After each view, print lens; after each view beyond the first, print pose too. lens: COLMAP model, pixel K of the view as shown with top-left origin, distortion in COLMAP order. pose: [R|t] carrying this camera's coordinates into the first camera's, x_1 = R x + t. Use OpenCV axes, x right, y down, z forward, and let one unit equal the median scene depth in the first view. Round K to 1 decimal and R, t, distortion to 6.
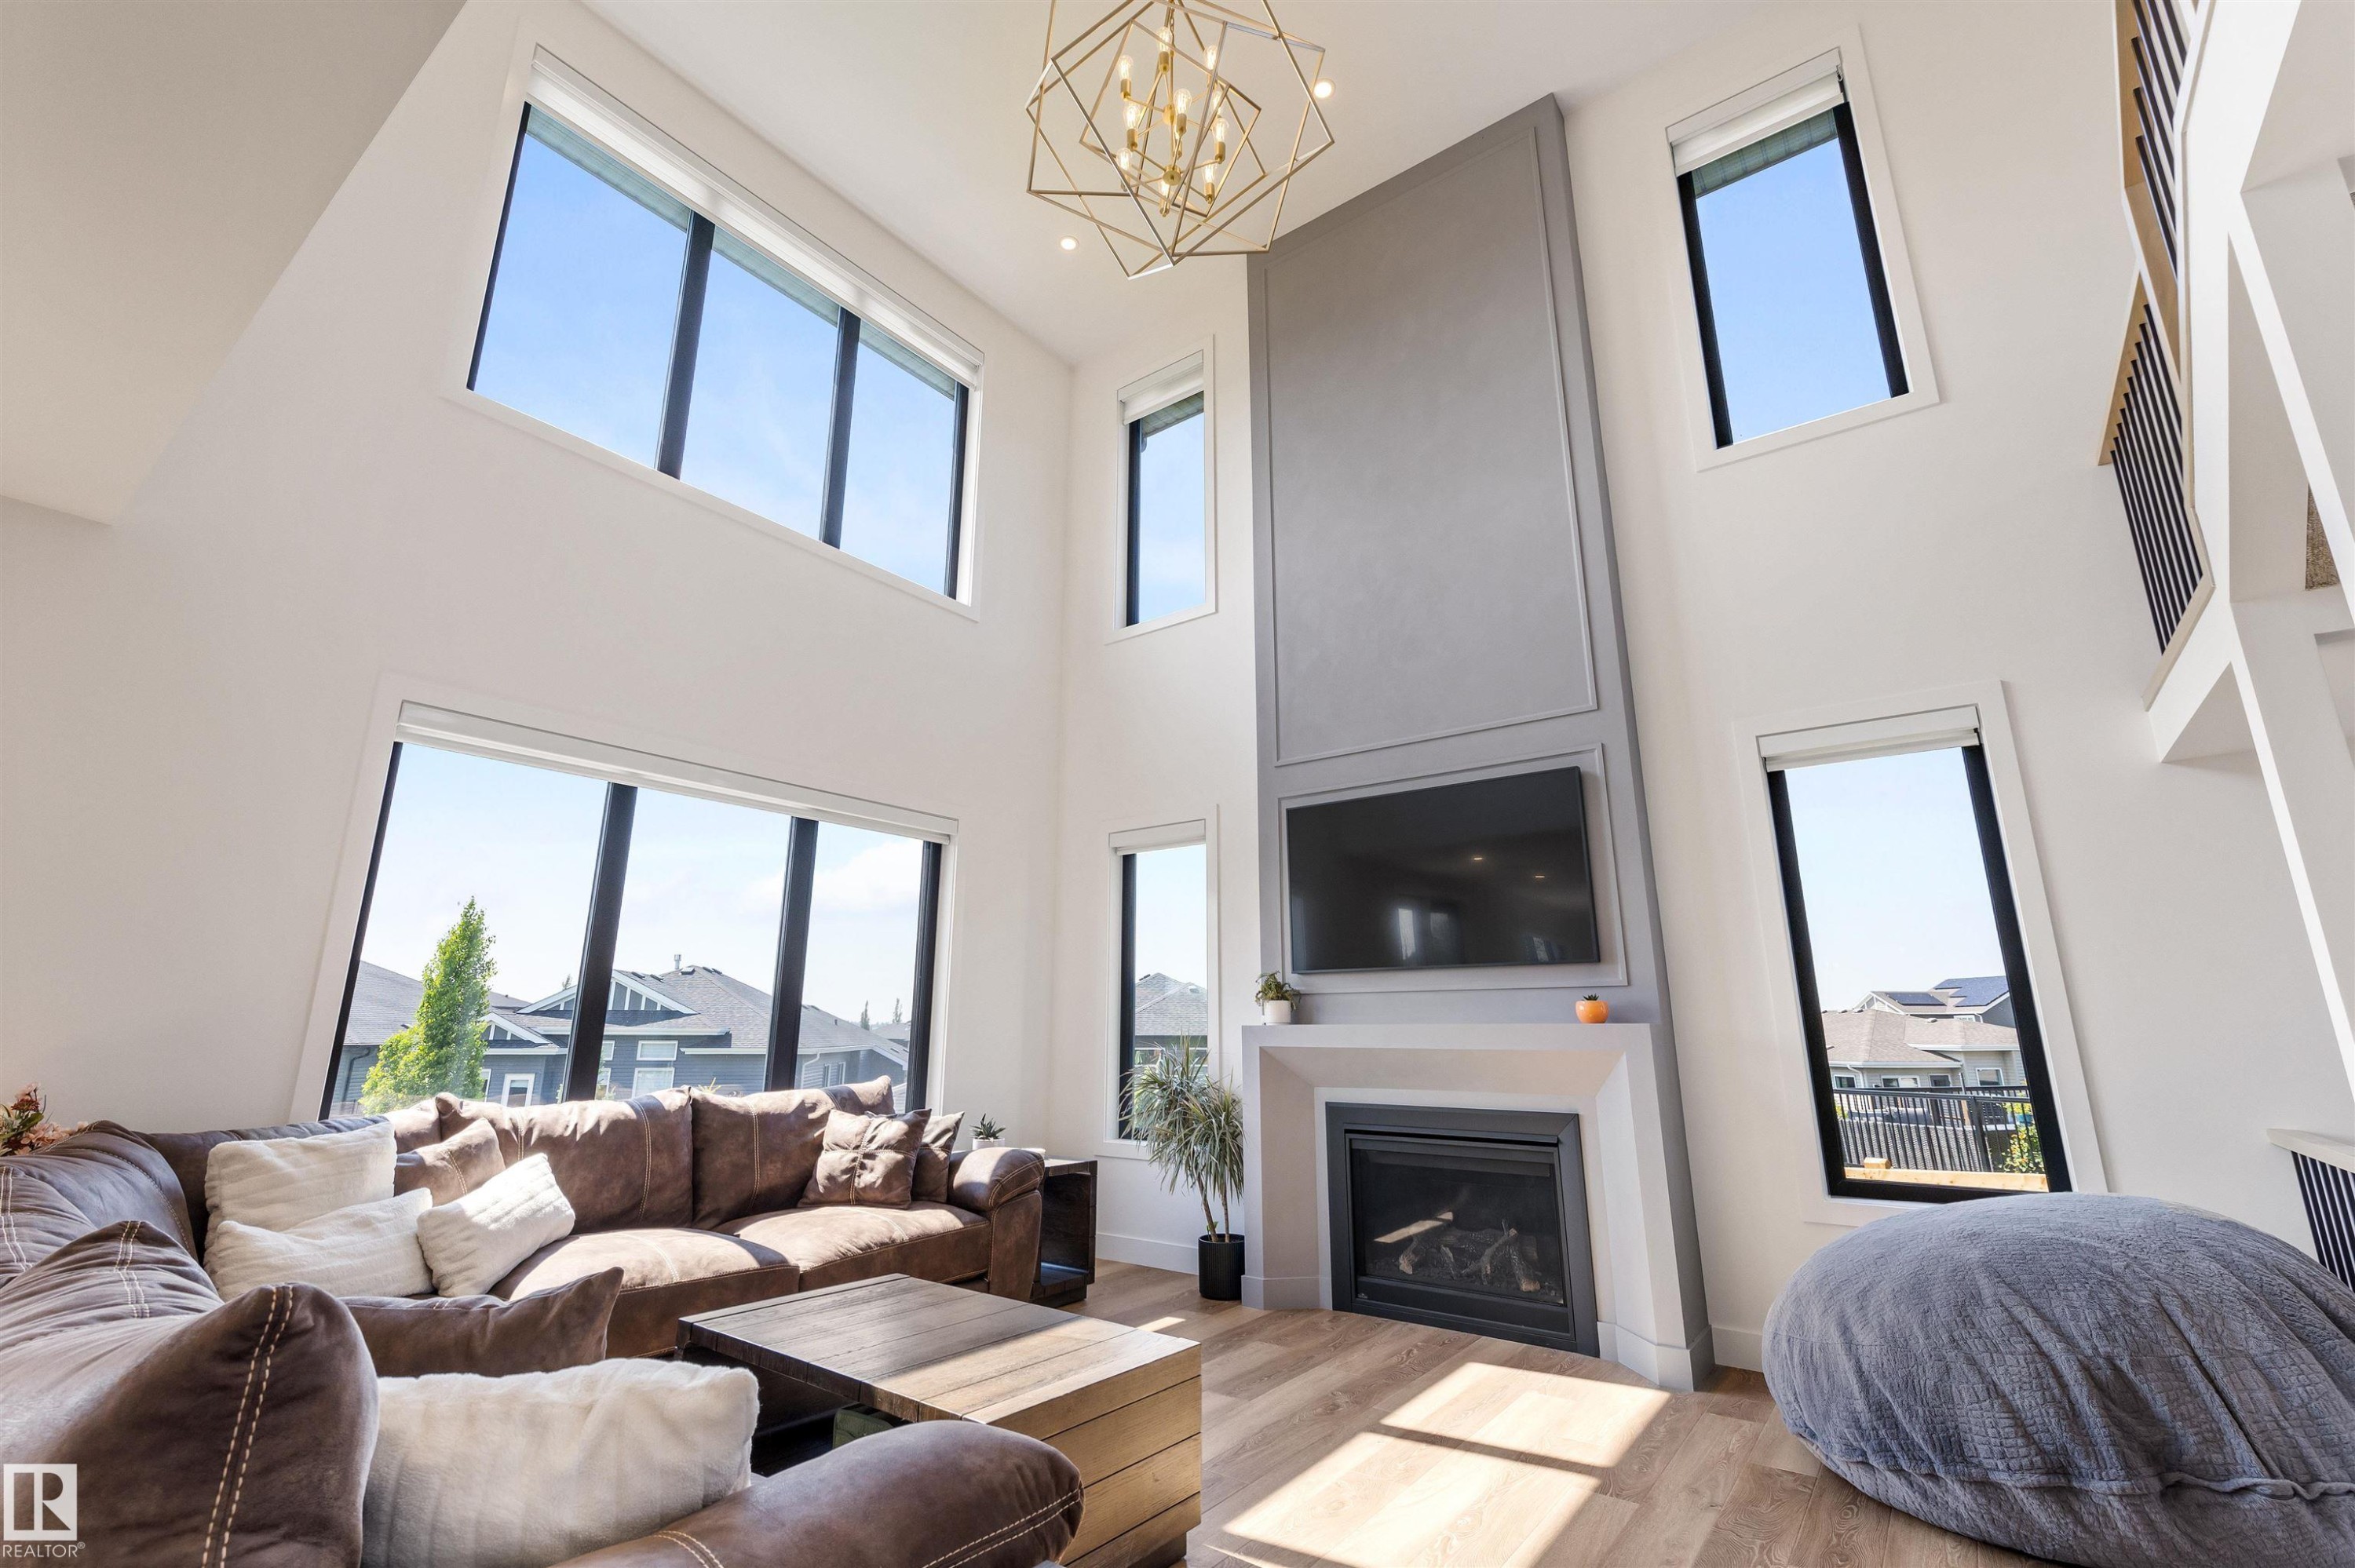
lens RADIAL K [[1015.2, 0, 1173.7], [0, 1015.2, 763.1], [0, 0, 1]] dist [-0.000726, -0.000209]
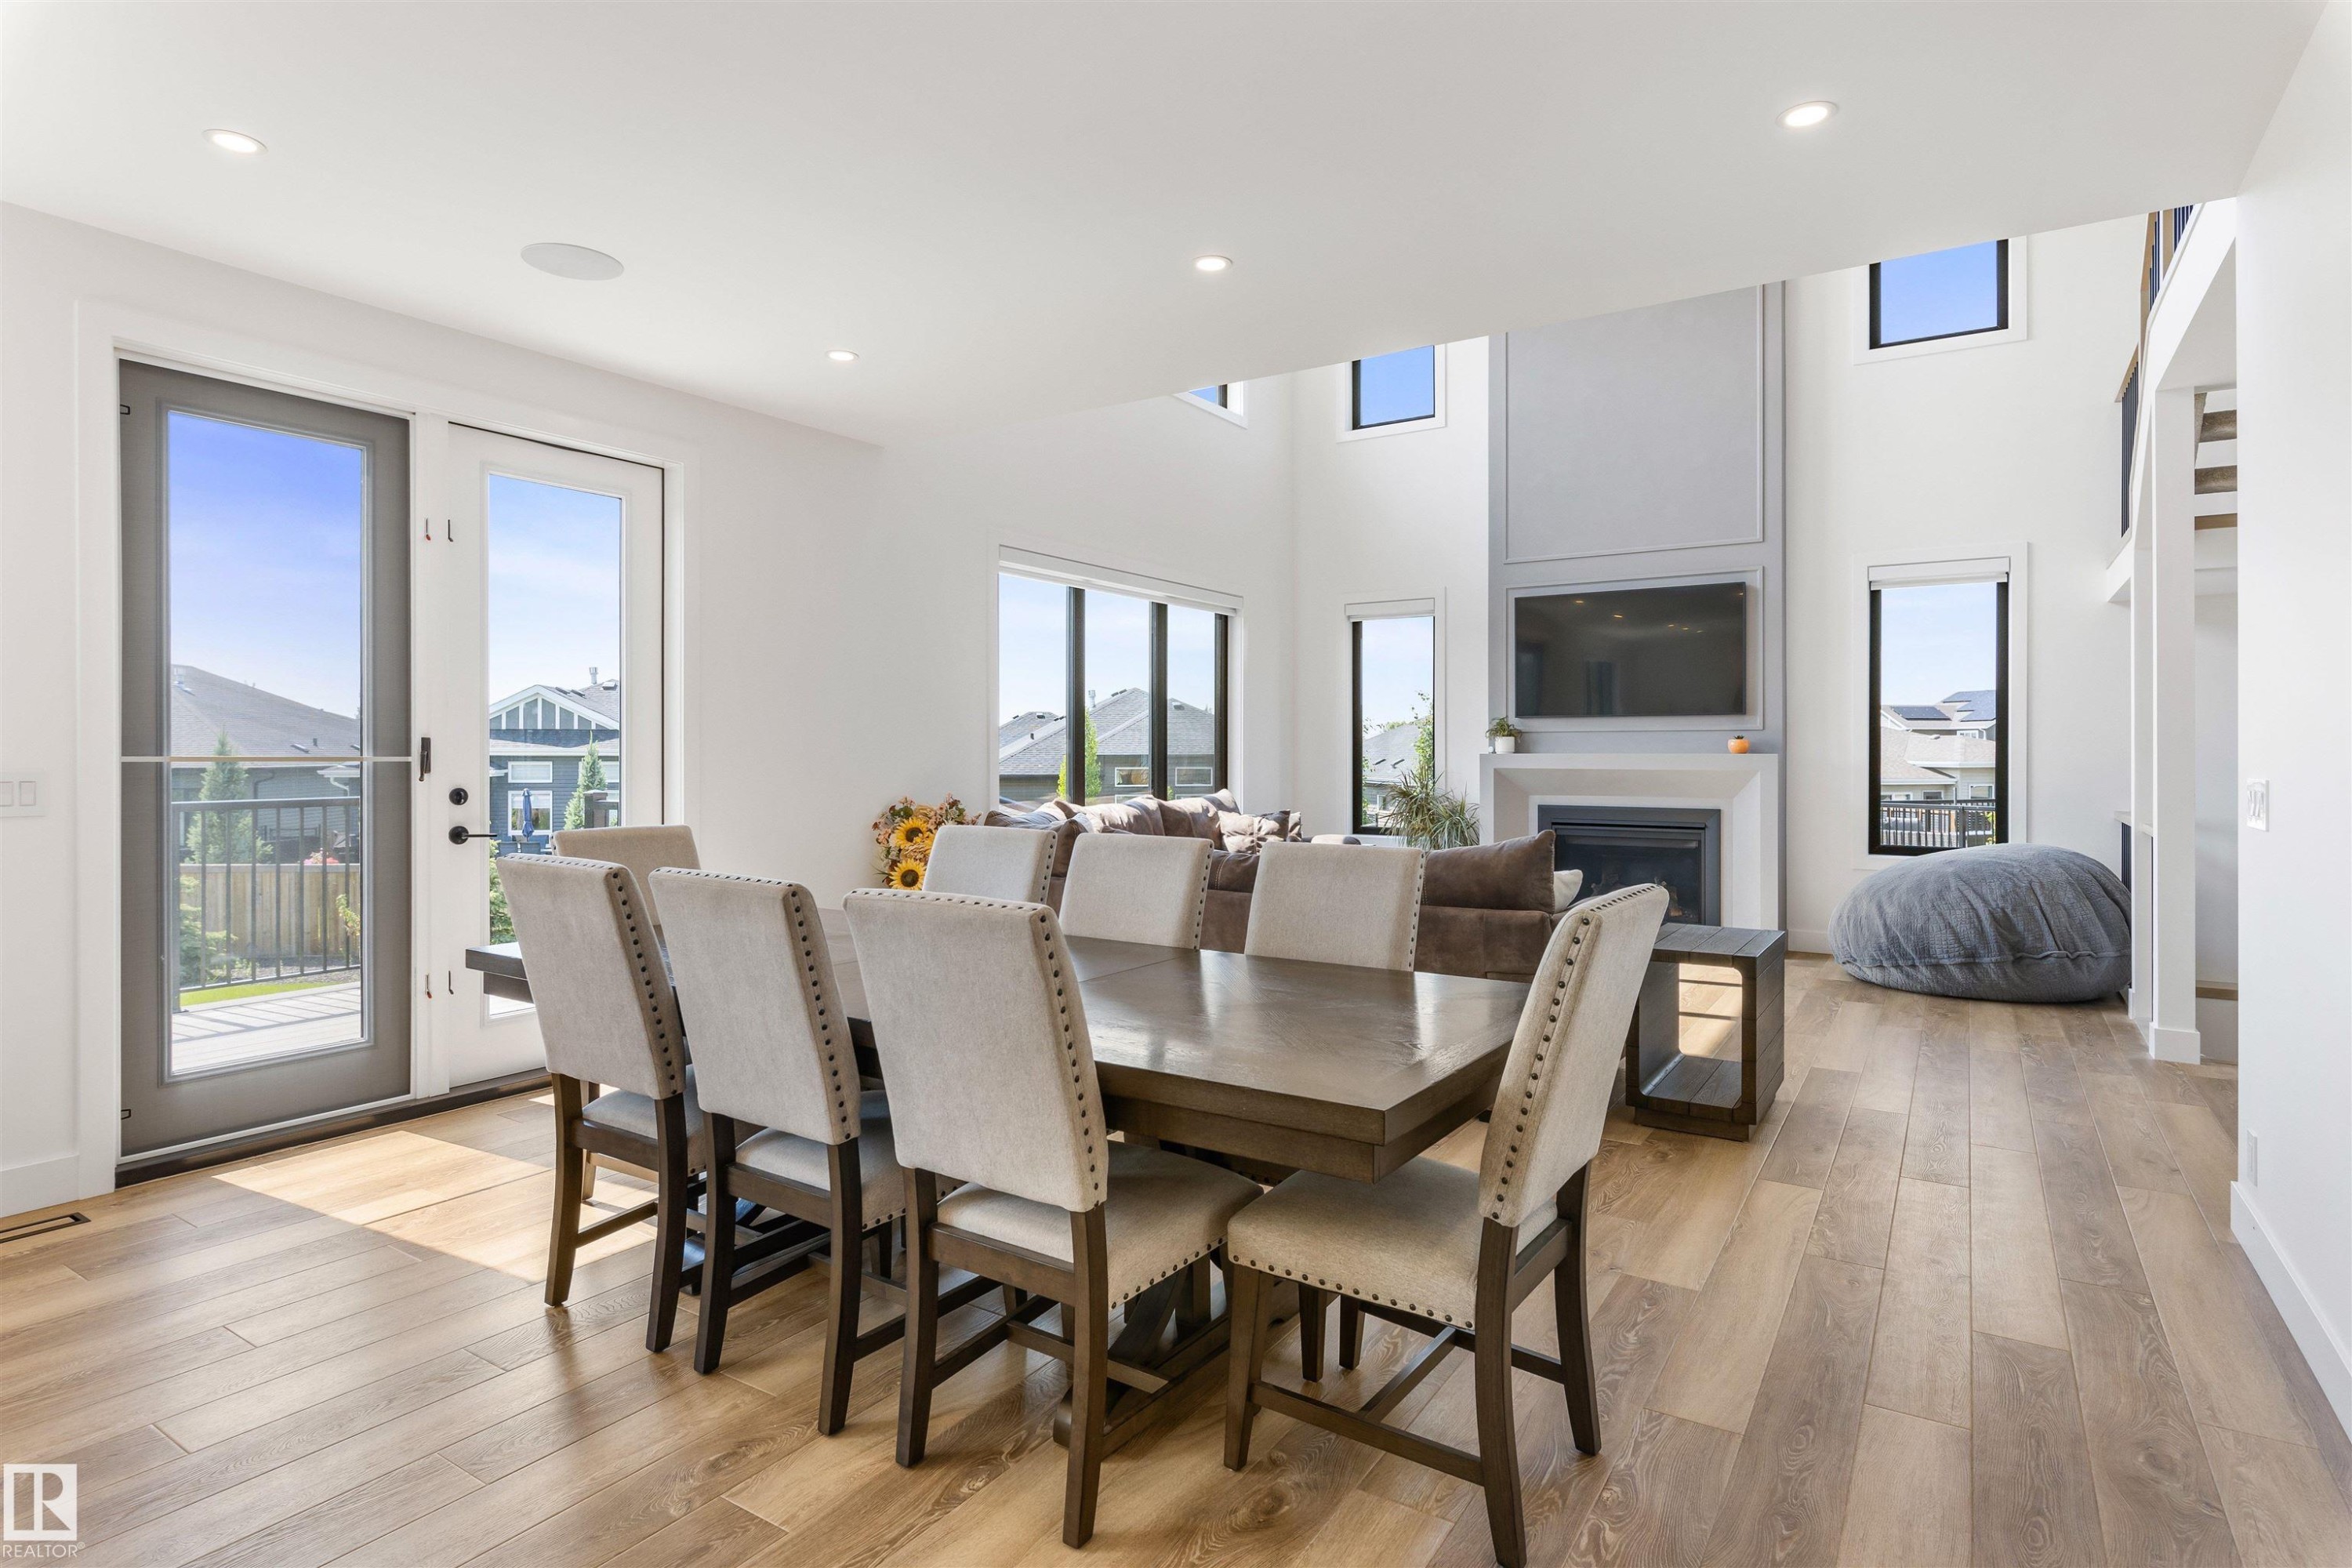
lens RADIAL K [[1216.0, 0, 1178.8], [0, 1216.0, 744.8], [0, 0, 1]] dist [0.001112, 0.000033]
pose [[0.997410, -0.002098, 0.071892, -0.653983], [-0.016149, 0.967519, 0.252281, -0.241274], [-0.070086, -0.252789, 0.964980, -0.833123]]
